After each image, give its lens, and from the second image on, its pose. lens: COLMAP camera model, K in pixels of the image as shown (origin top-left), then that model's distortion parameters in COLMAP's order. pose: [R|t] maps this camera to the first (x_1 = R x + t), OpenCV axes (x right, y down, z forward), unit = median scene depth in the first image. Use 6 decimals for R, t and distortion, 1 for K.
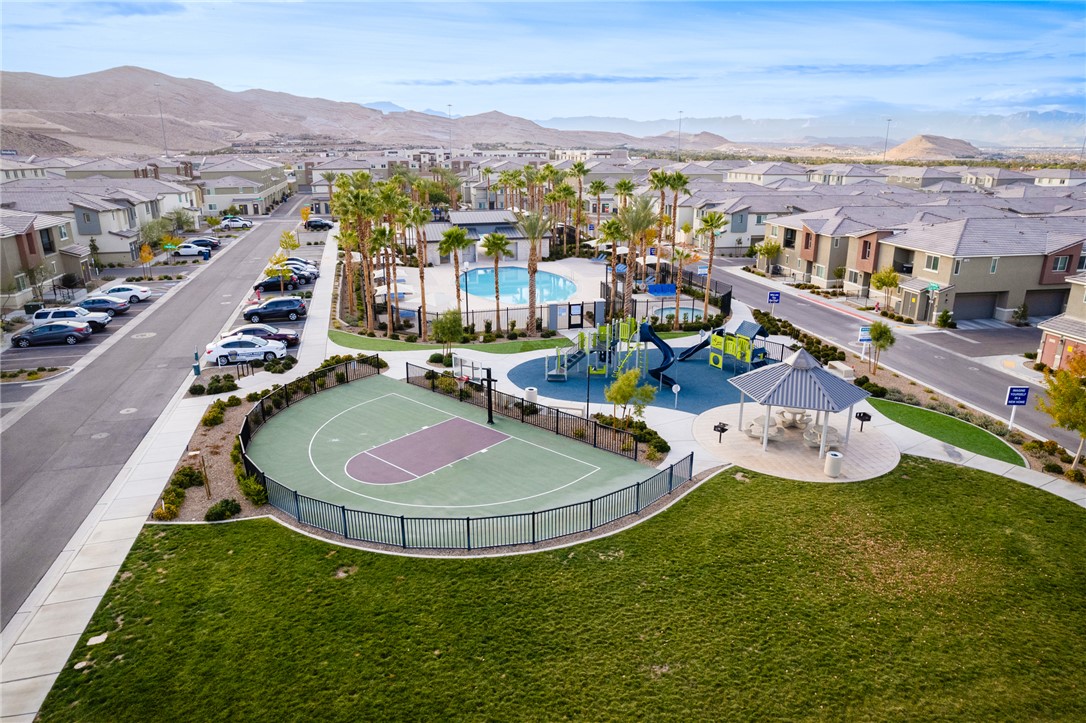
lens RADIAL K [[678.7, 0, 543.0], [0, 678.7, 361.5], [0, 0, 1]] dist [-0.002437, -0.000411]
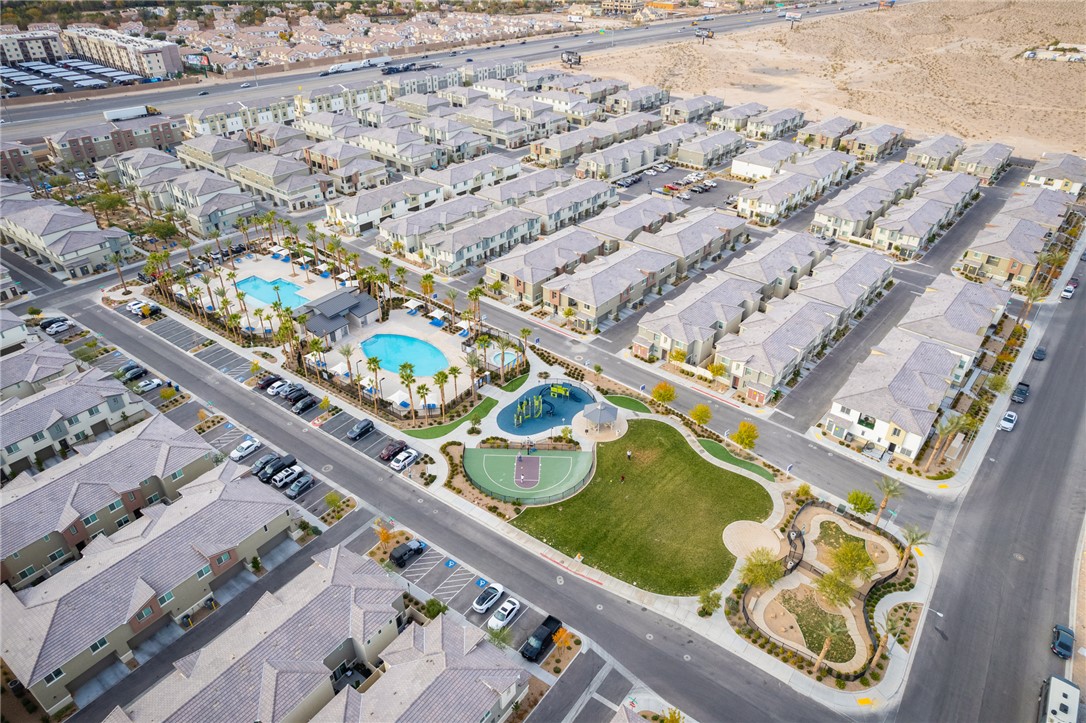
lens RADIAL K [[678.7, 0, 543.0], [0, 678.7, 361.5], [0, 0, 1]] dist [-0.002437, -0.000411]
pose [[0.786293, -0.326842, 0.524326, -1.268449], [0.186224, 0.934528, 0.303278, -1.041421], [-0.589121, -0.140824, 0.795679, -1.246519]]
